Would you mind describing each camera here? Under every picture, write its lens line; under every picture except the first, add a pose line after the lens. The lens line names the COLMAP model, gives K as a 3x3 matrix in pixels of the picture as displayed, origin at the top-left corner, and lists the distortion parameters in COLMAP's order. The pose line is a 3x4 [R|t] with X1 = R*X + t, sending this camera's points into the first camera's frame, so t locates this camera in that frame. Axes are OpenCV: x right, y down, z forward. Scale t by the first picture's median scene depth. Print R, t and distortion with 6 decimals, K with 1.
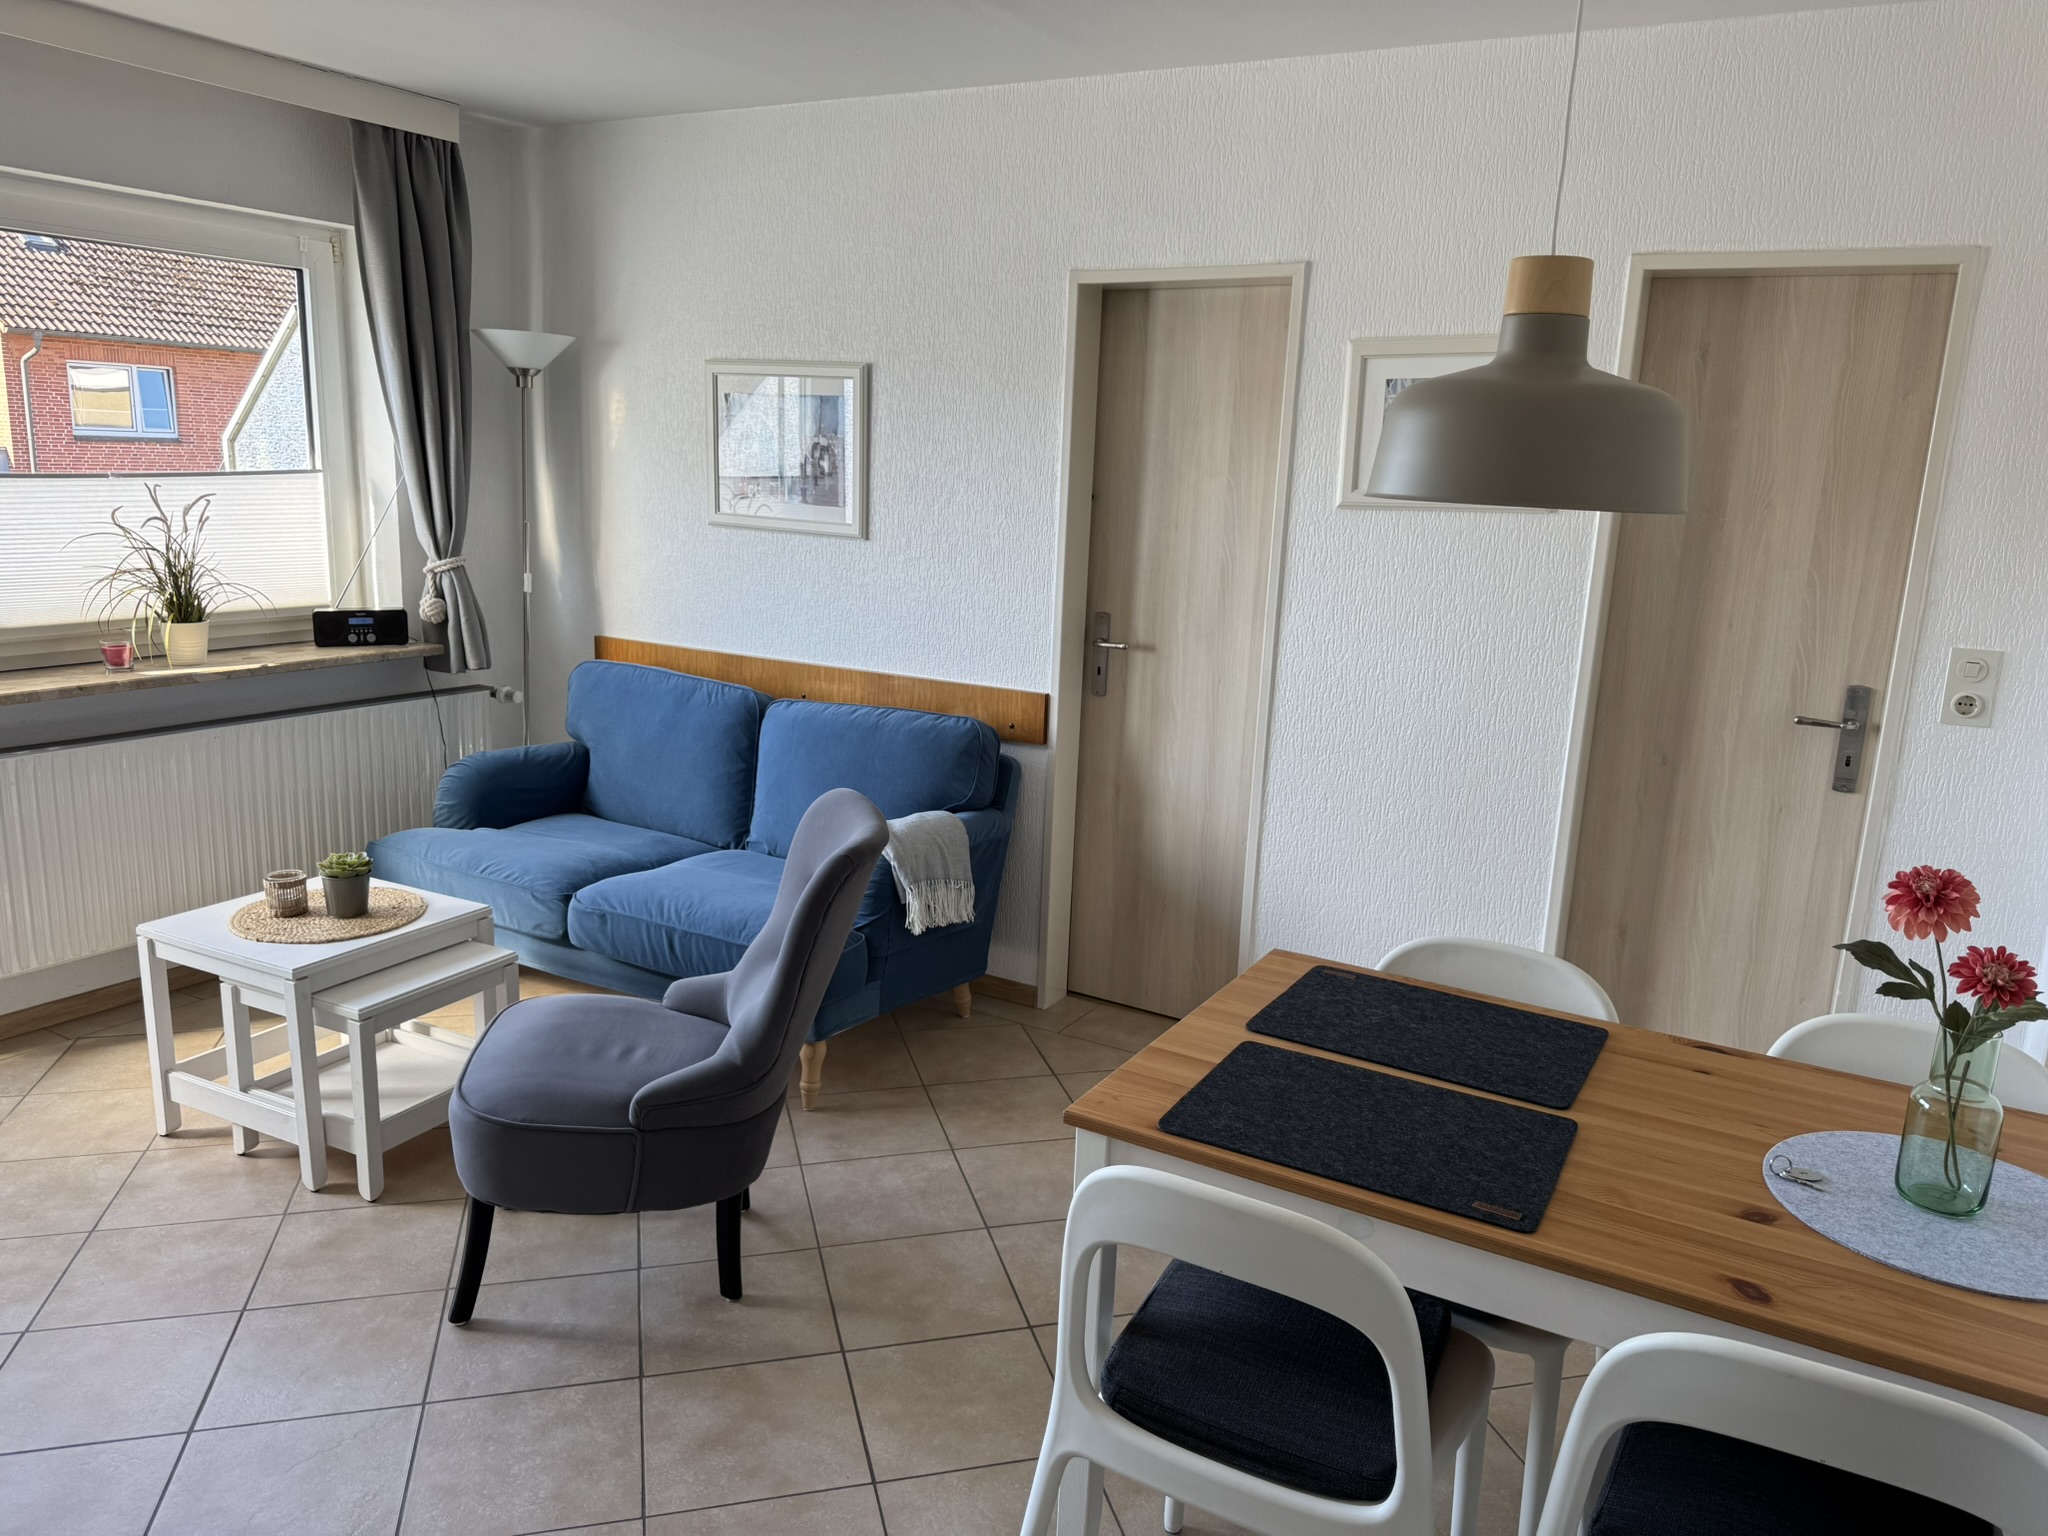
lens RADIAL K [[1441.5, 0, 1039.3], [0, 1441.5, 766.2], [0, 0, 1]] dist [0.007031, -0.001969]
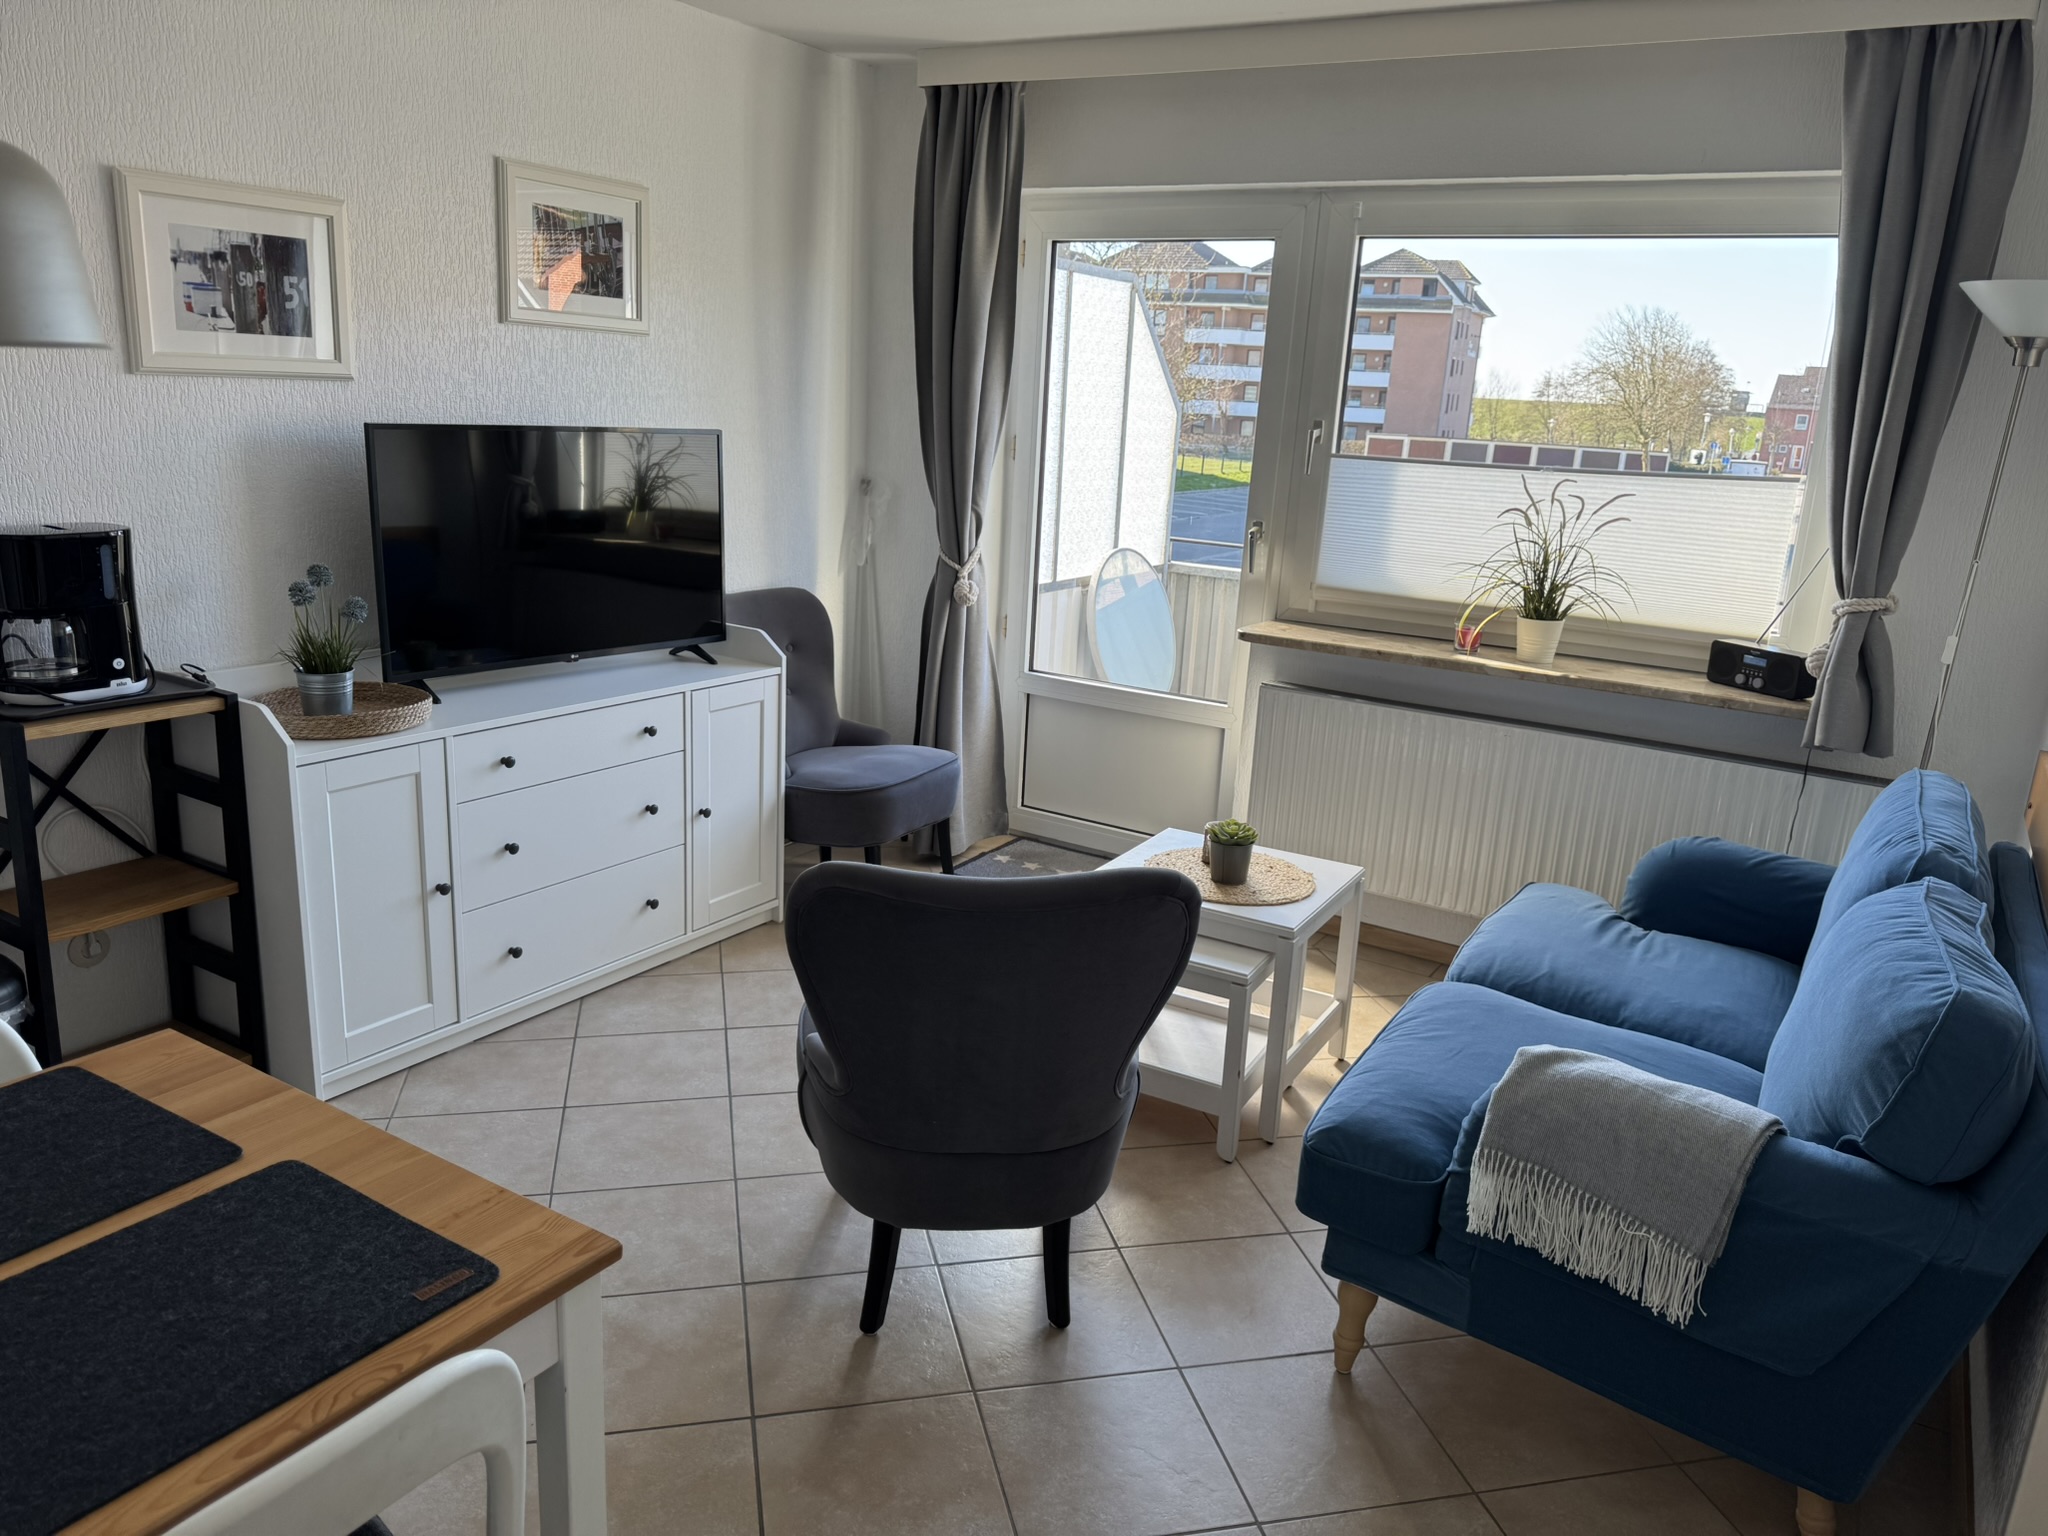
lens RADIAL K [[1441.5, 0, 1039.3], [0, 1441.5, 766.2], [0, 0, 1]] dist [0.007031, -0.001969]
pose [[-0.022115, 0.215053, -0.976352, 0.399606], [-0.260770, 0.941544, 0.213293, -0.125948], [0.965148, 0.259320, 0.035257, 0.656889]]
